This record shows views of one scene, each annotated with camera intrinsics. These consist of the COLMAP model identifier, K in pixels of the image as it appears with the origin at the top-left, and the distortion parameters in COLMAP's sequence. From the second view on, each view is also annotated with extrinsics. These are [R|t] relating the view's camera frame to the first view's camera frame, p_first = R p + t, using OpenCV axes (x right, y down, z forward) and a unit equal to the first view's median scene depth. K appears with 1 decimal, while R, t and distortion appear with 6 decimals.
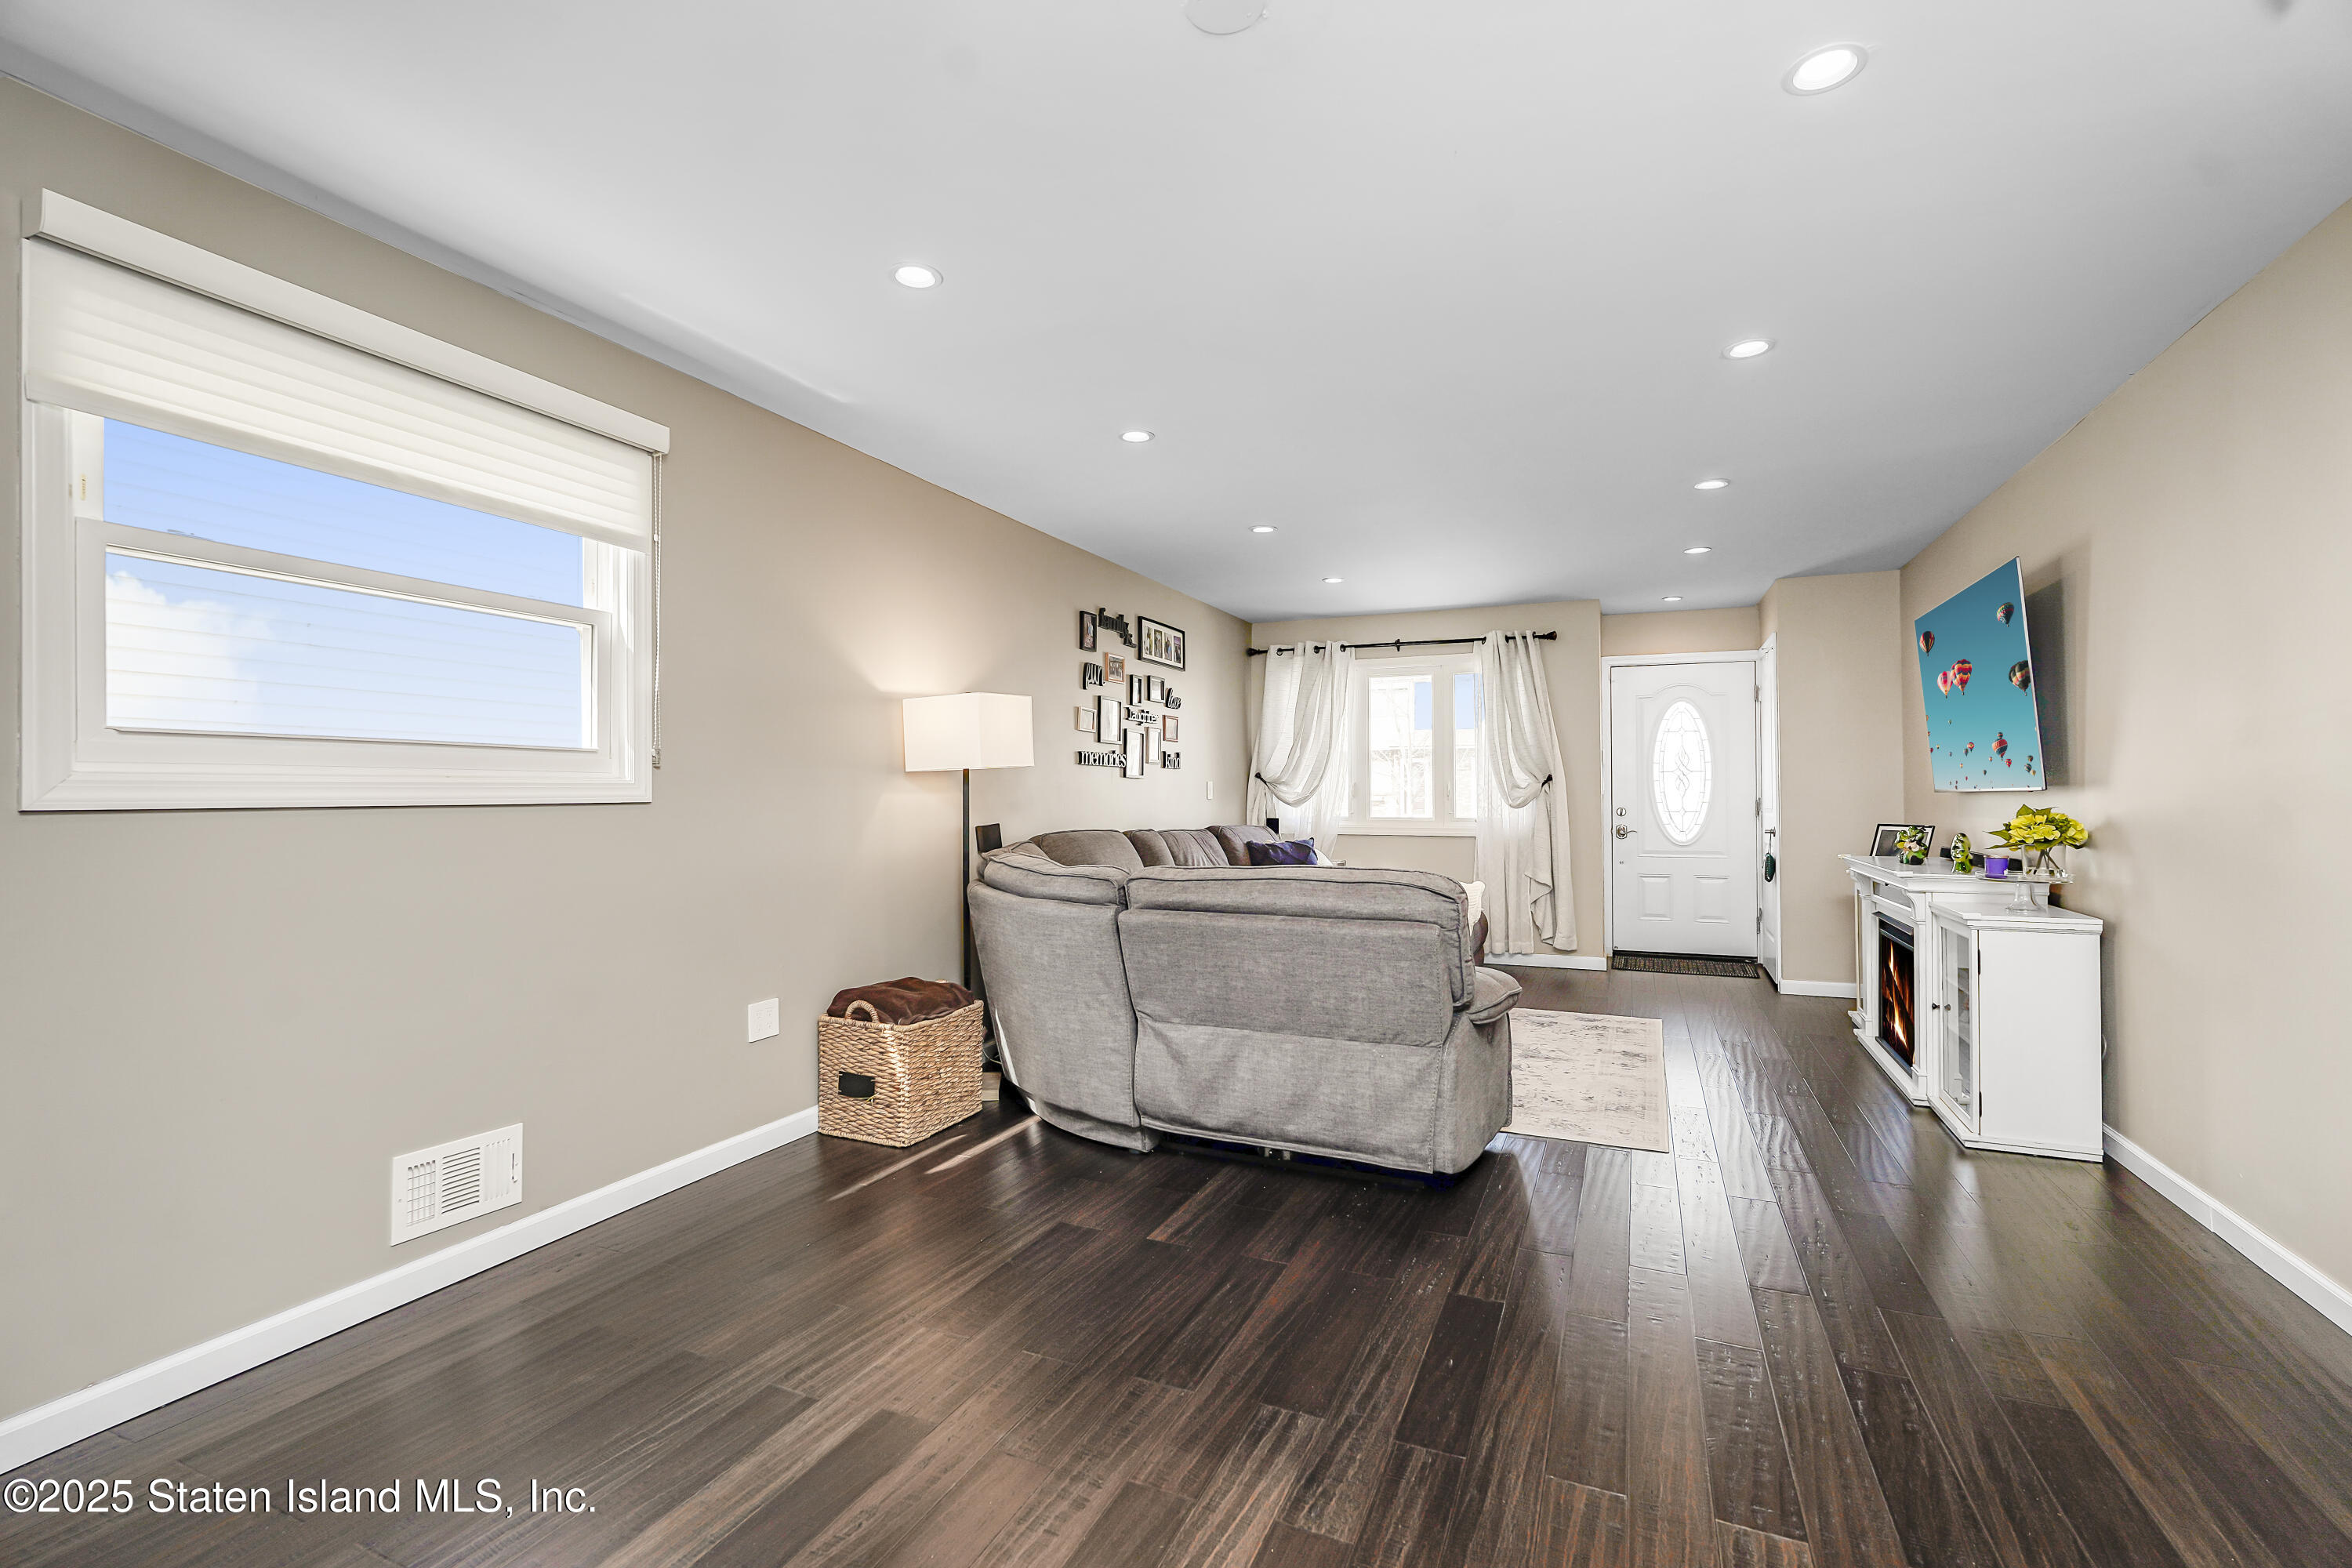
lens RADIAL K [[1046.9, 0, 1170.7], [0, 1046.9, 790.9], [0, 0, 1]] dist [-0.023761, 0.015592]
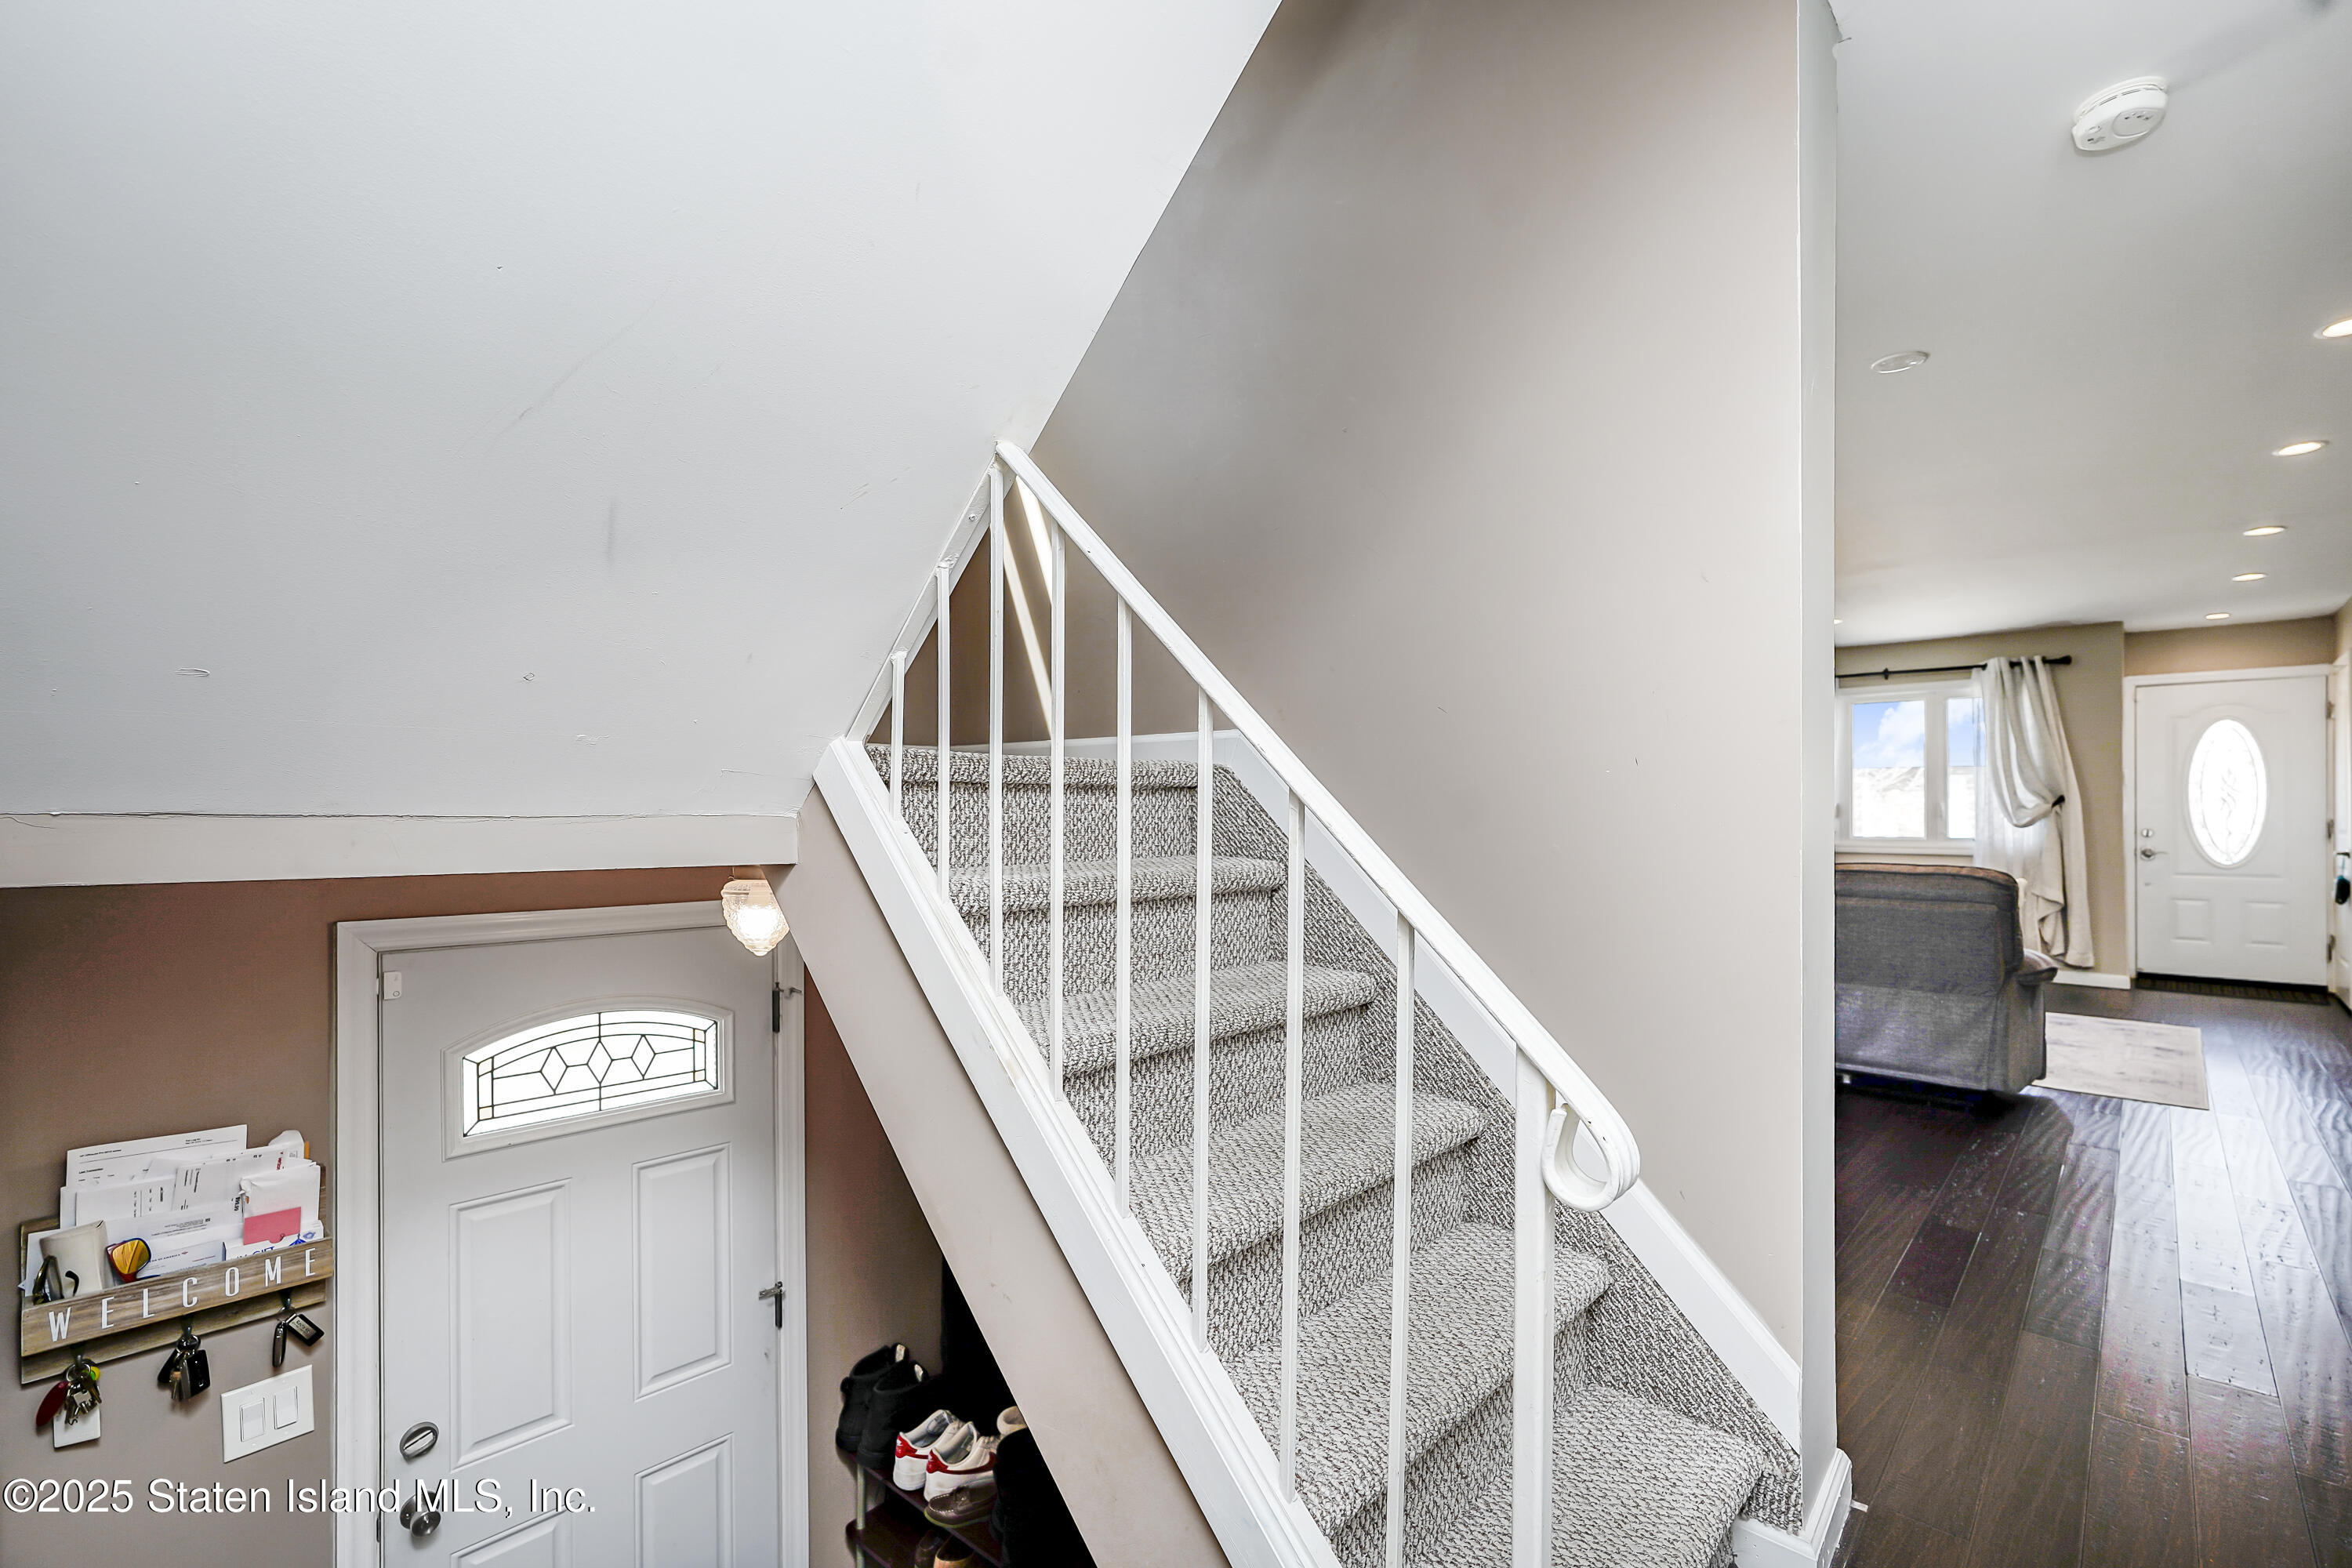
lens RADIAL K [[1055.0, 0, 1155.0], [0, 1055.0, 815.1], [0, 0, 1]] dist [-0.015312, 0.006910]
pose [[0.941783, 0.004906, -0.336187, -0.141323], [-0.004147, 0.999987, 0.002974, 0.004466], [0.336197, -0.001406, 0.941791, -0.293169]]
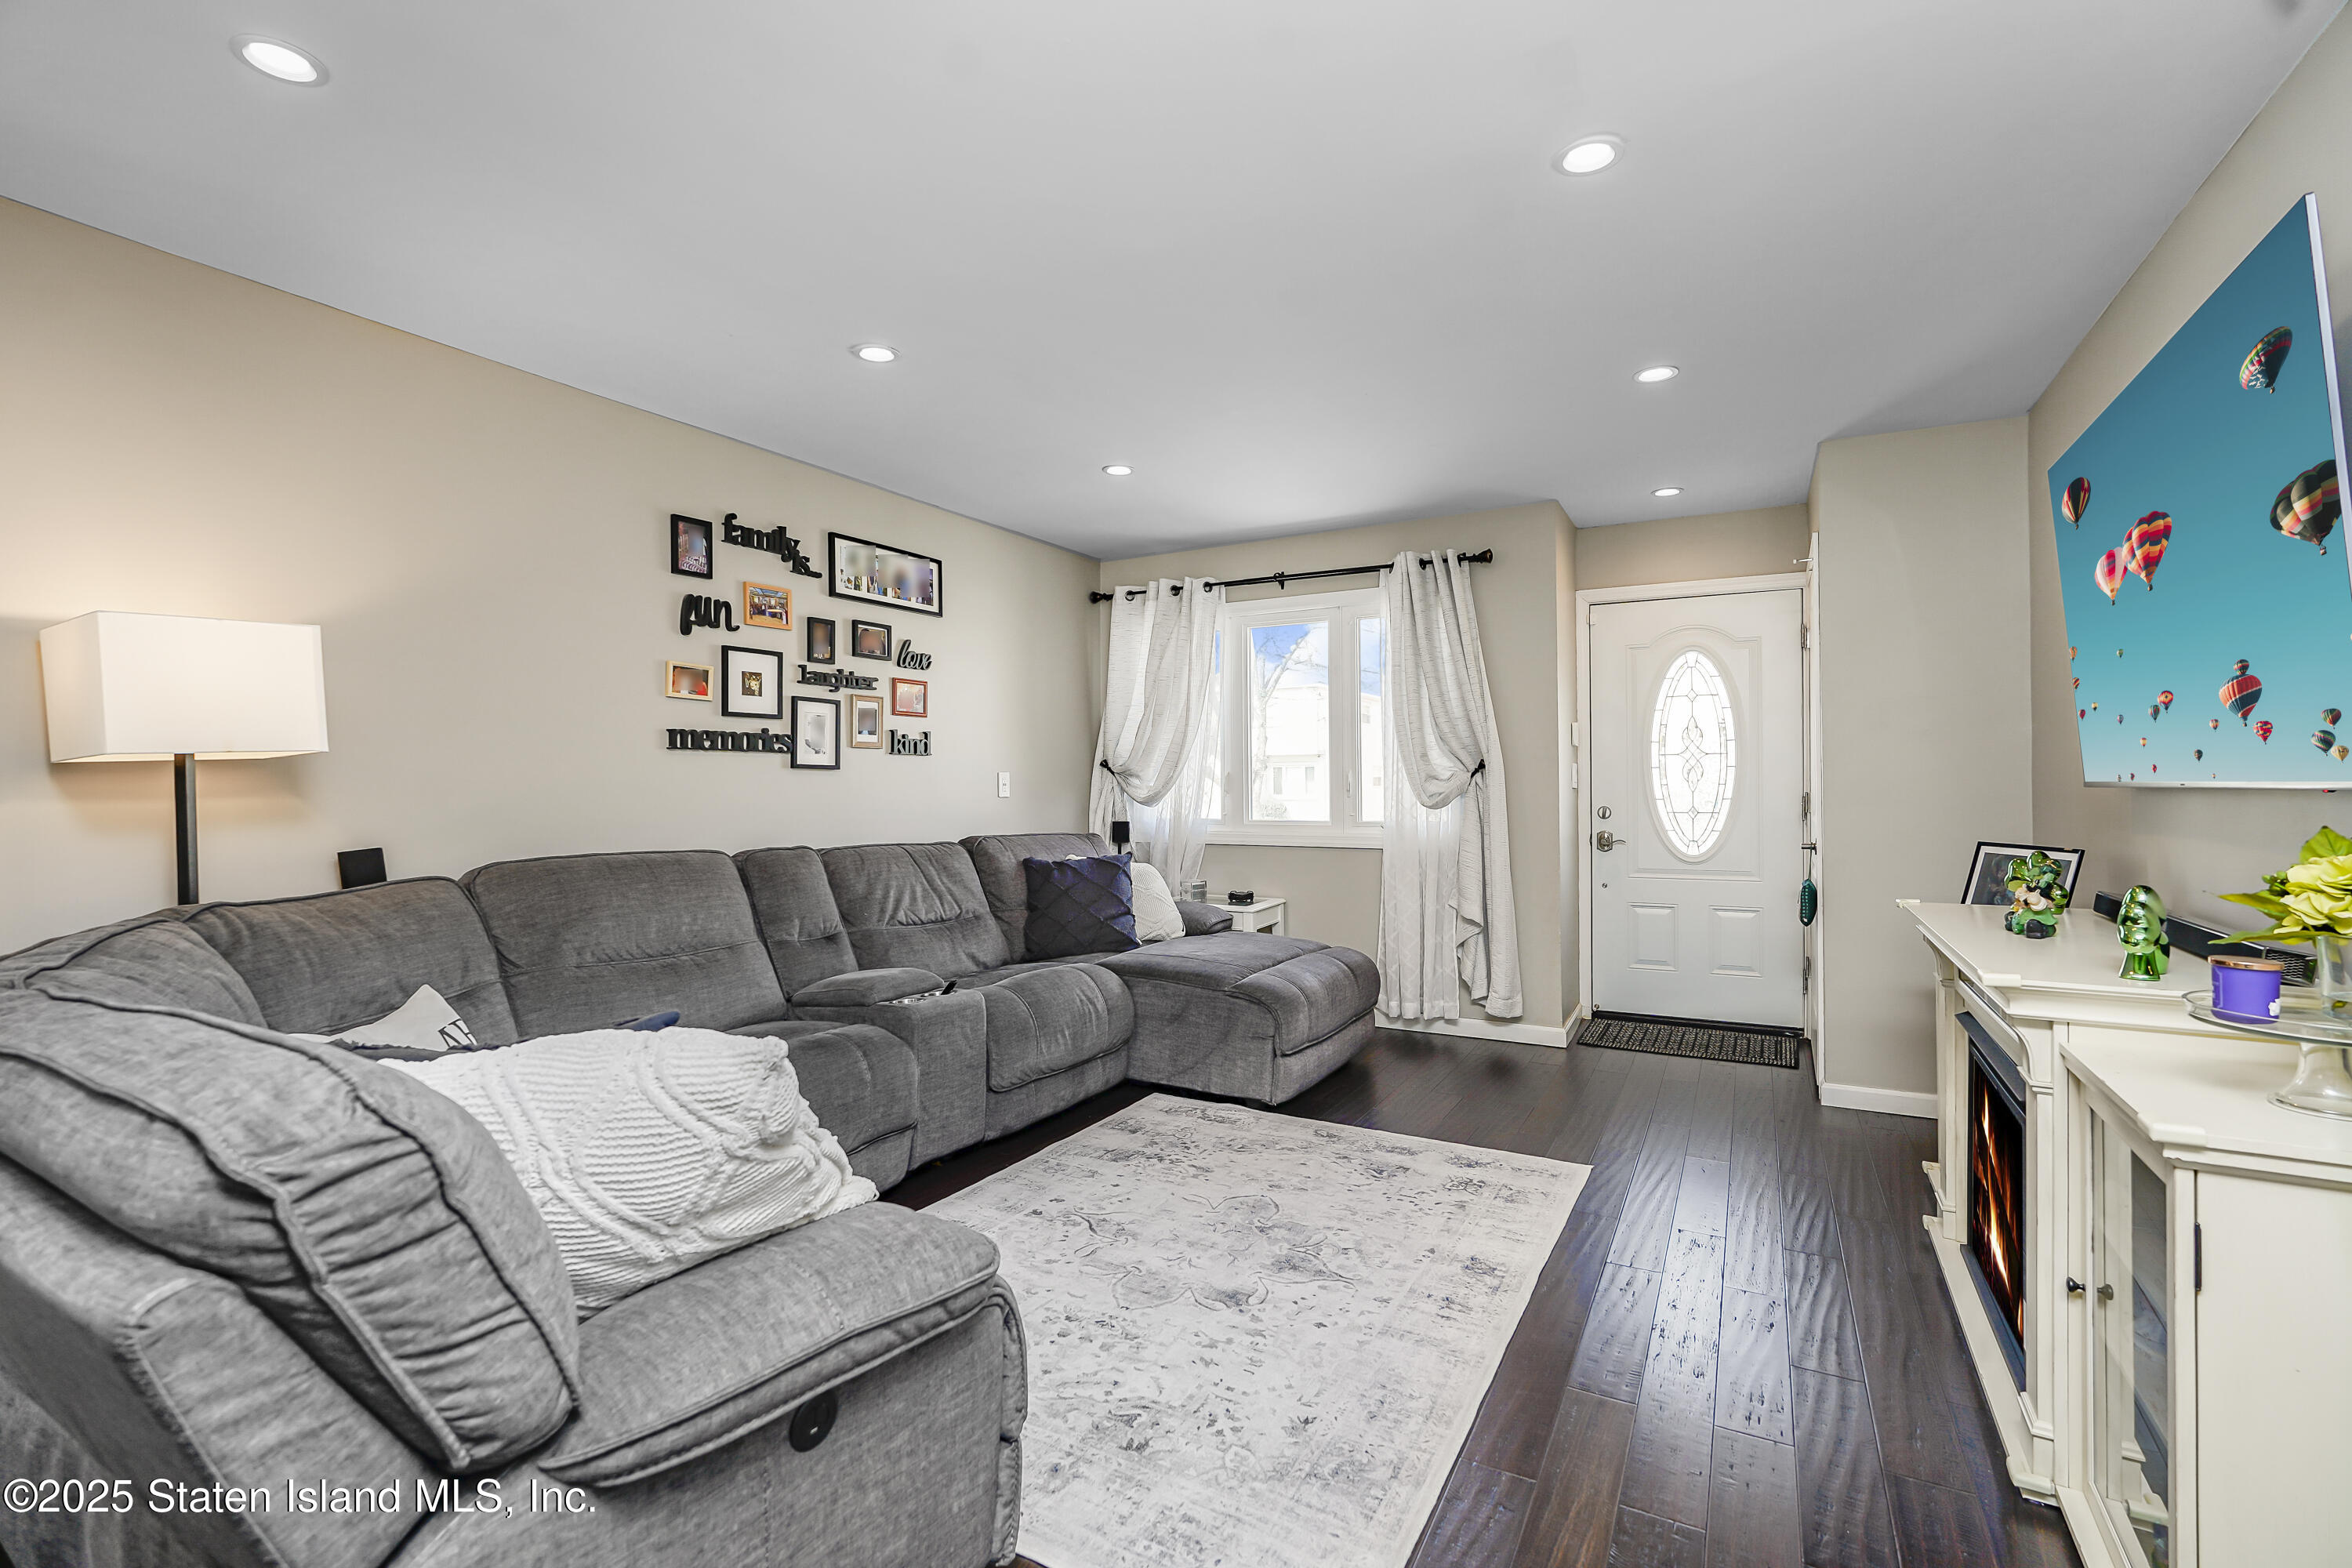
lens RADIAL K [[1046.9, 0, 1170.7], [0, 1046.9, 790.9], [0, 0, 1]] dist [-0.023761, 0.015592]
pose [[0.995501, -0.003844, -0.094673, 0.240965], [0.004910, 0.999927, 0.011033, -0.004160], [0.094624, -0.011448, 0.995447, 0.320190]]
